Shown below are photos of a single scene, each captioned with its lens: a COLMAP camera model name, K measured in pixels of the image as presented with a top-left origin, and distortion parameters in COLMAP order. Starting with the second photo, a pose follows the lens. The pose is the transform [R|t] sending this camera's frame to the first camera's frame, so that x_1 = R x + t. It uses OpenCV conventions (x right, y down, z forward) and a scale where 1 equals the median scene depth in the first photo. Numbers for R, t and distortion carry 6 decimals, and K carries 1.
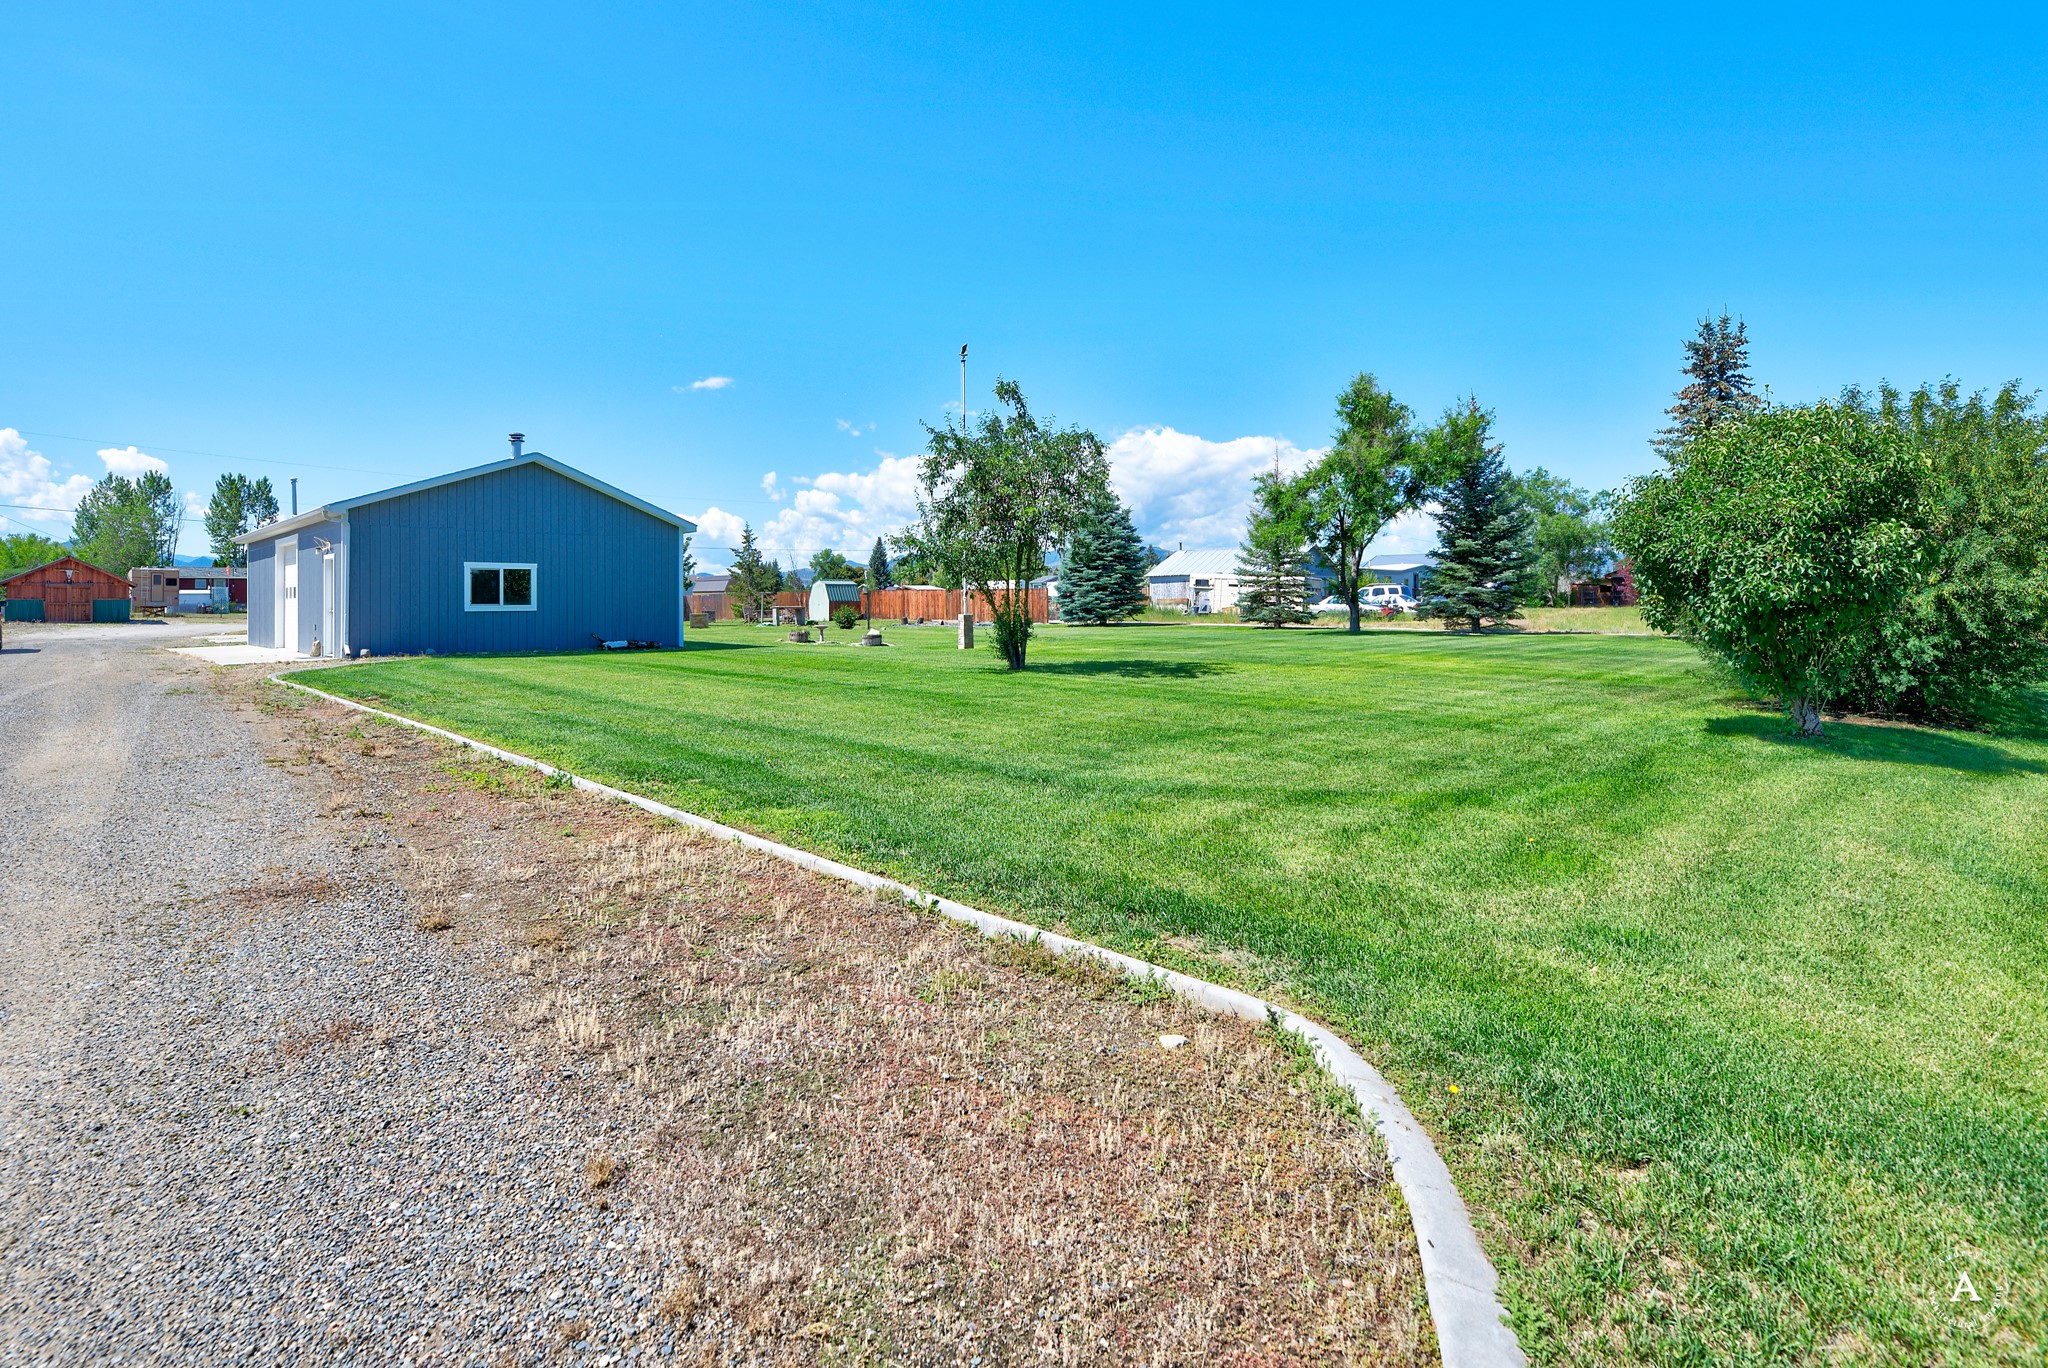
lens RADIAL K [[993.6, 0, 1022.7], [0, 993.6, 623.3], [0, 0, 1]] dist [-0.030096, 0.000338]
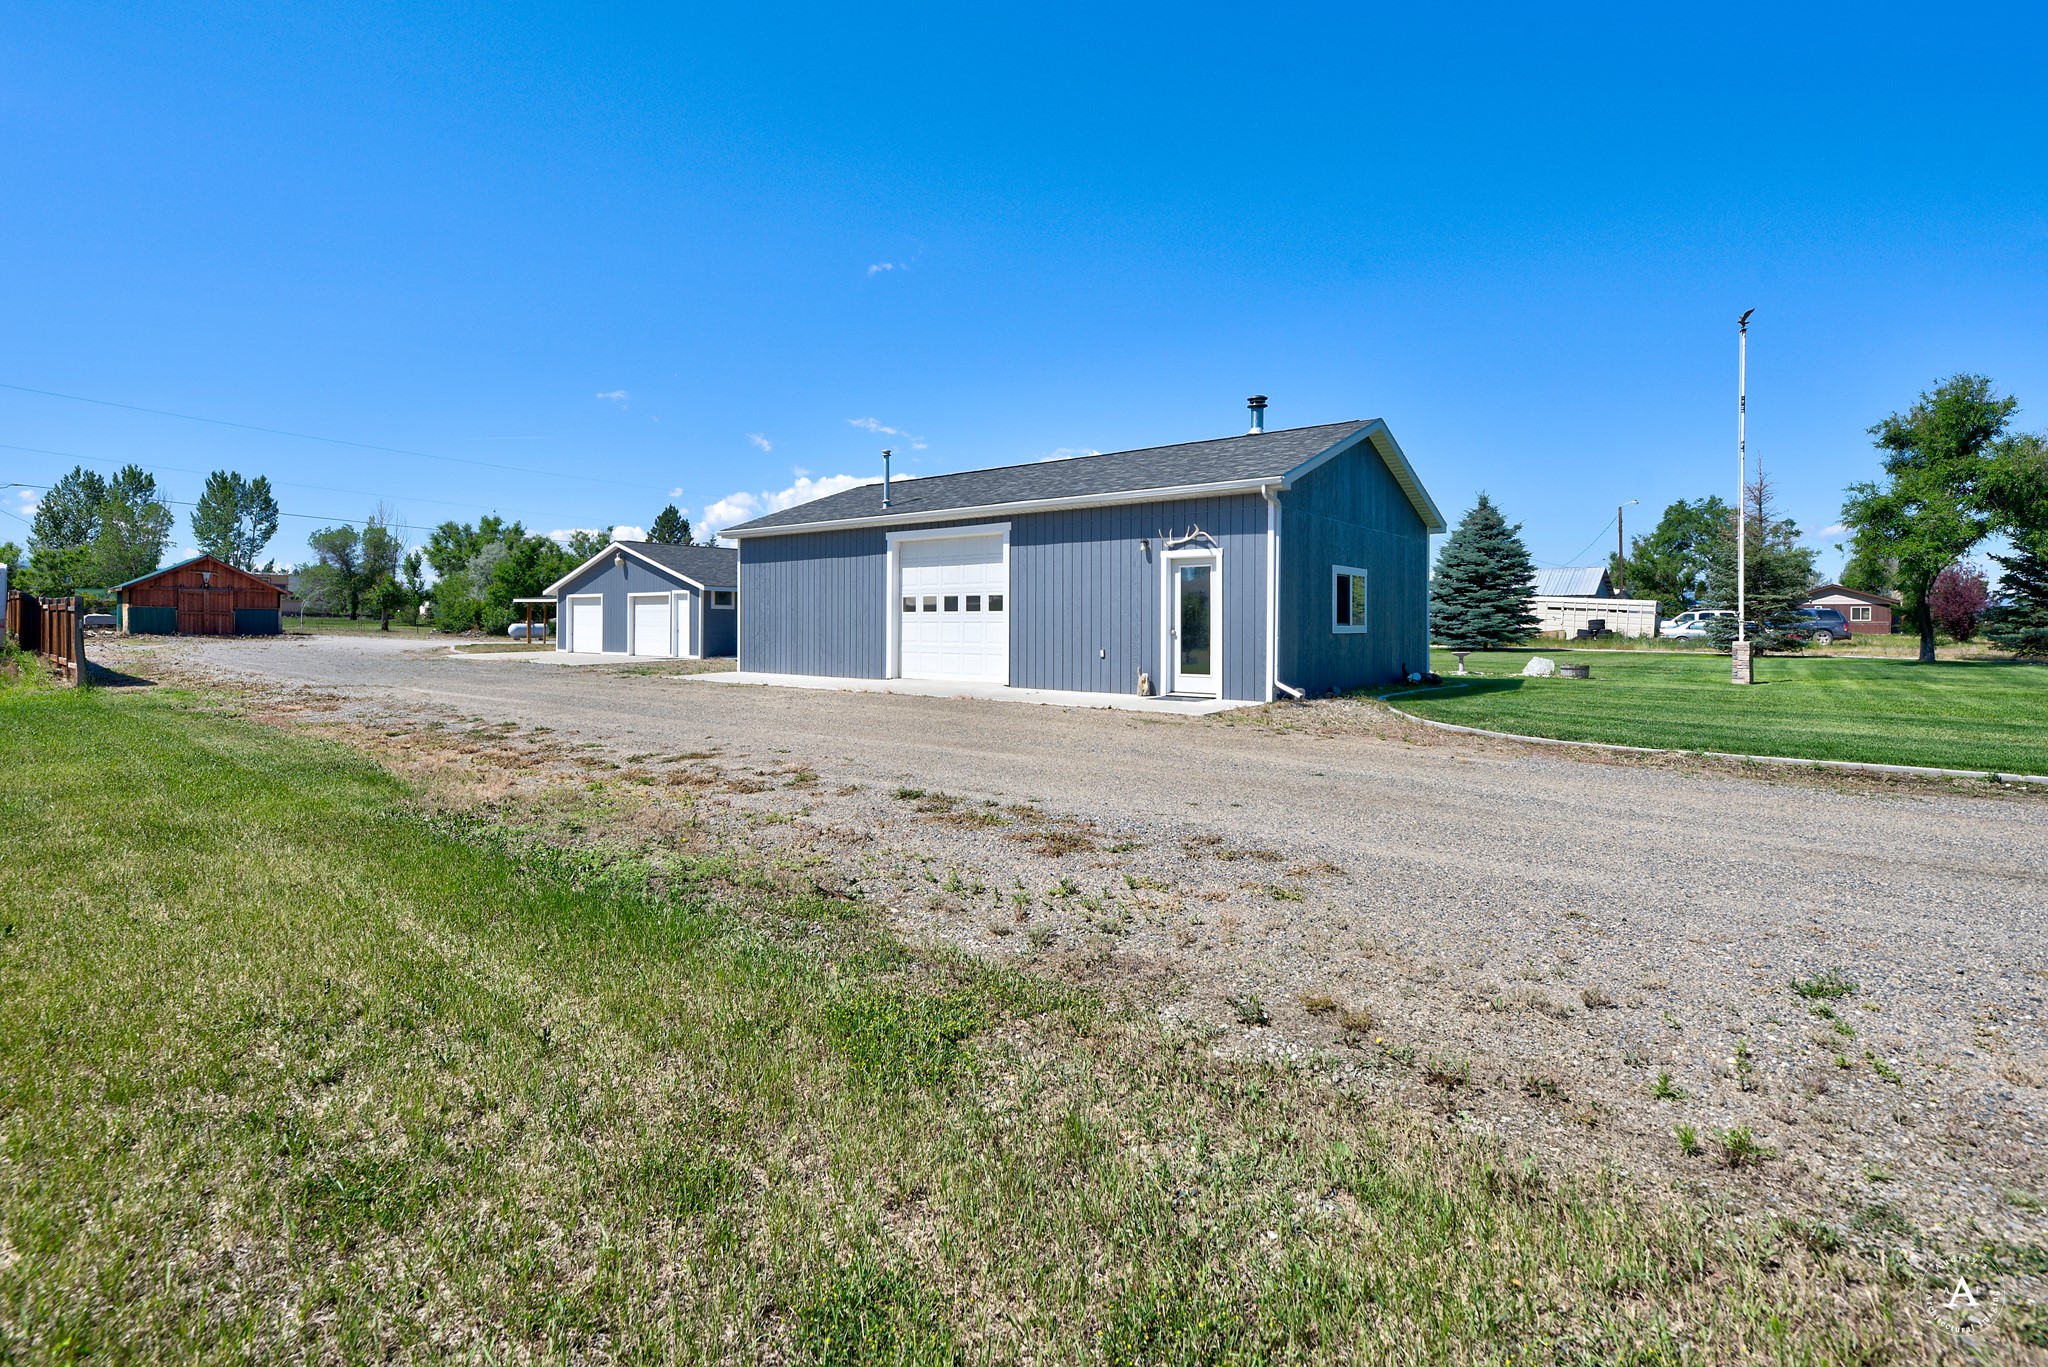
lens RADIAL K [[993.6, 0, 1022.7], [0, 993.6, 622.8], [0, 0, 1]] dist [-0.030096, 0.000338]
pose [[0.997544, 0.010343, 0.069270, -0.132500], [-0.008948, 0.999751, -0.020420, -0.000488], [-0.069464, 0.019750, 0.997389, 0.046486]]
